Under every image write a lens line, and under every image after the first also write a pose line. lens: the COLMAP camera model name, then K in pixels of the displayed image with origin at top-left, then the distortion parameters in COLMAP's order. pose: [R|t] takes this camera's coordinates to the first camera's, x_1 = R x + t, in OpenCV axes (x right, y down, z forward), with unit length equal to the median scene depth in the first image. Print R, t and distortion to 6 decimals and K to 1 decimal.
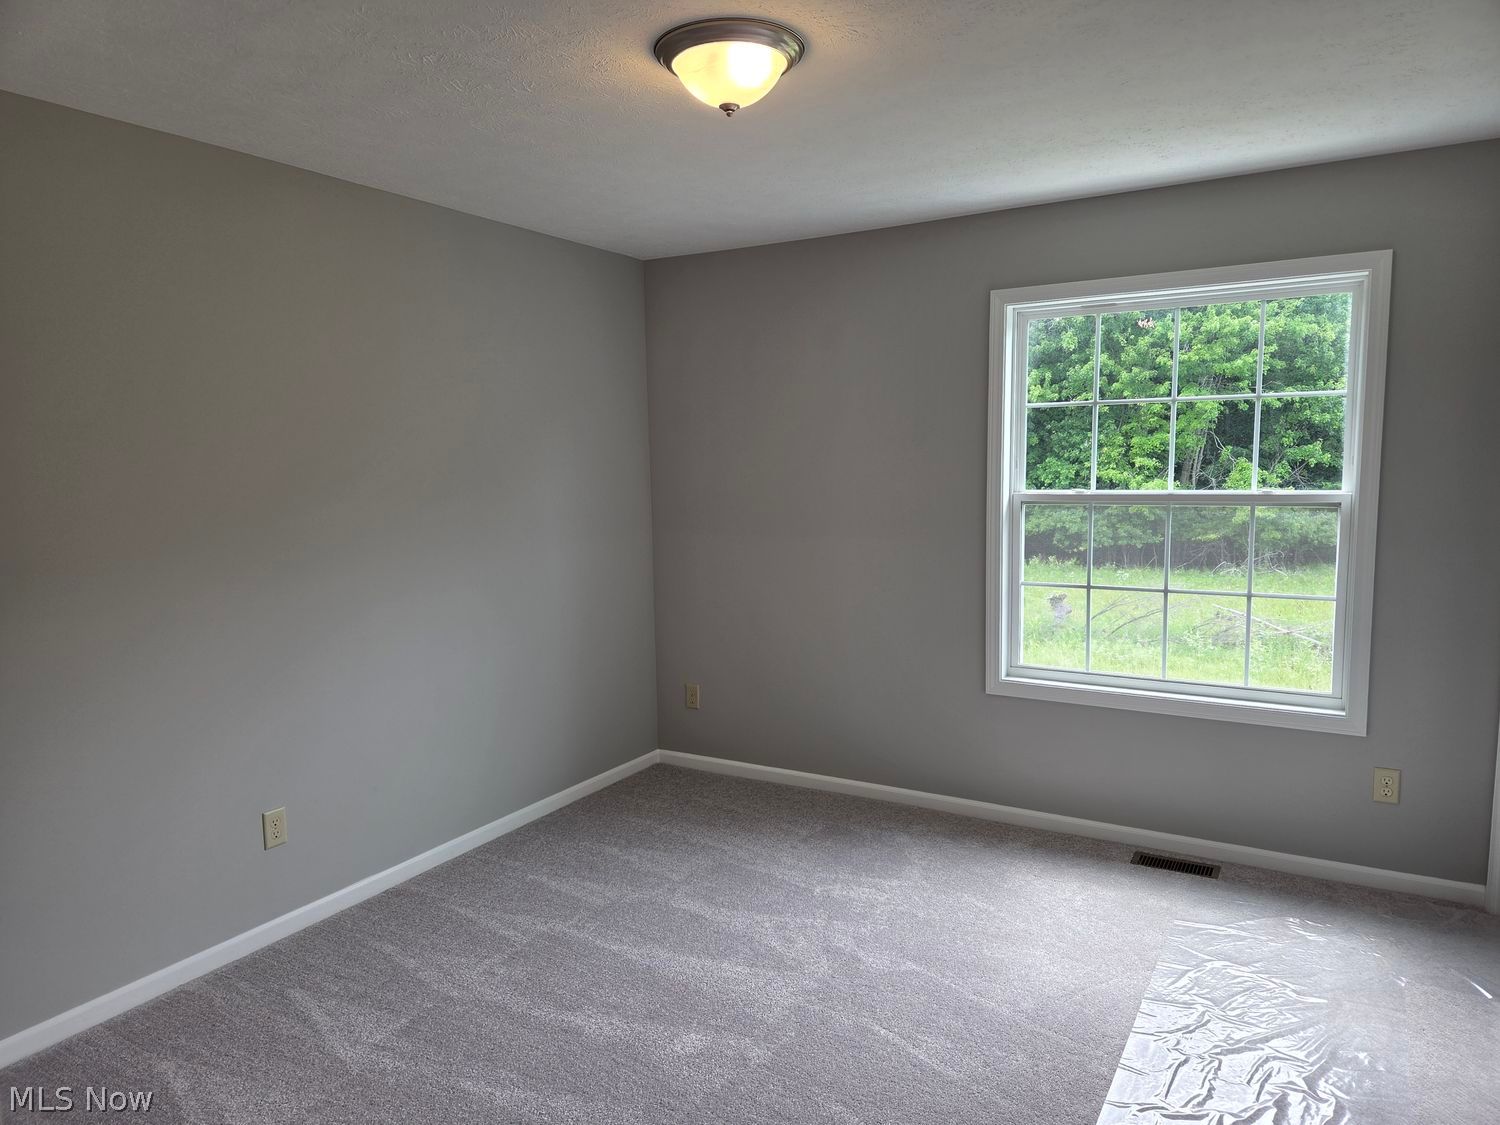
lens RADIAL K [[1014.3, 0, 737.5], [0, 1014.3, 563.0], [0, 0, 1]] dist [0.074653, -0.067671]
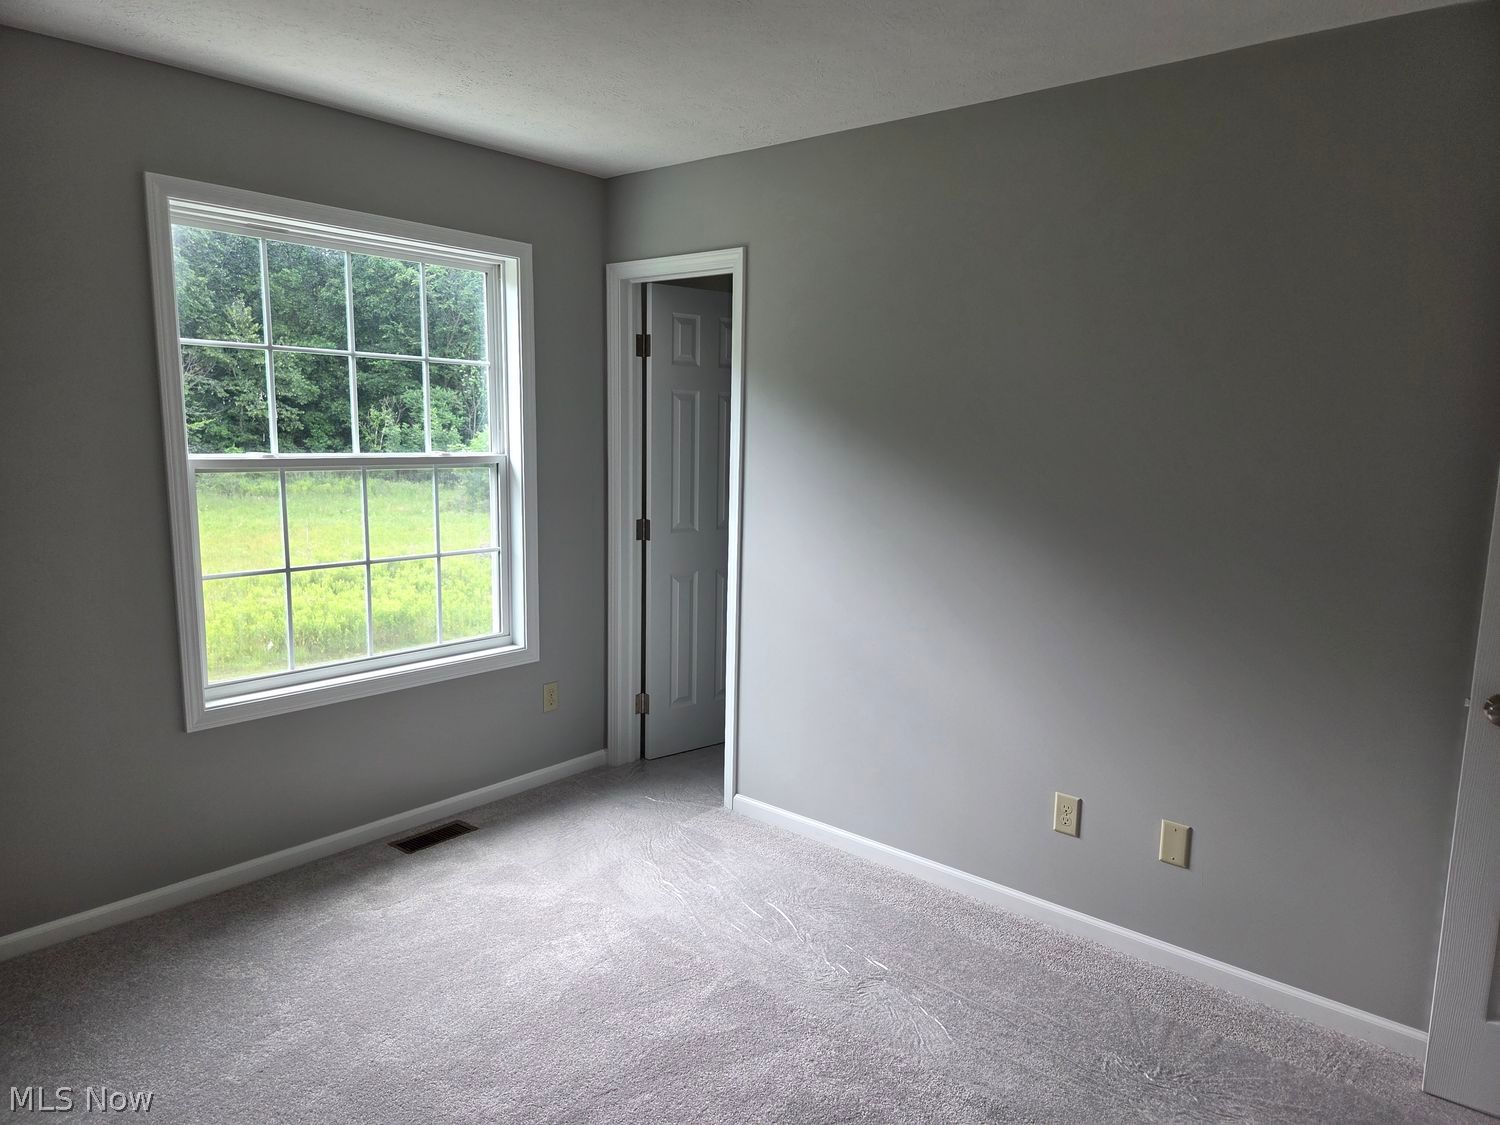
lens RADIAL K [[1014.3, 0, 737.5], [0, 1014.3, 563.0], [0, 0, 1]] dist [0.074653, -0.067671]
pose [[0.156103, -0.109722, 0.981628, -0.460353], [0.082428, 0.991792, 0.097750, -0.036194], [-0.984295, 0.065655, 0.163866, 0.542512]]
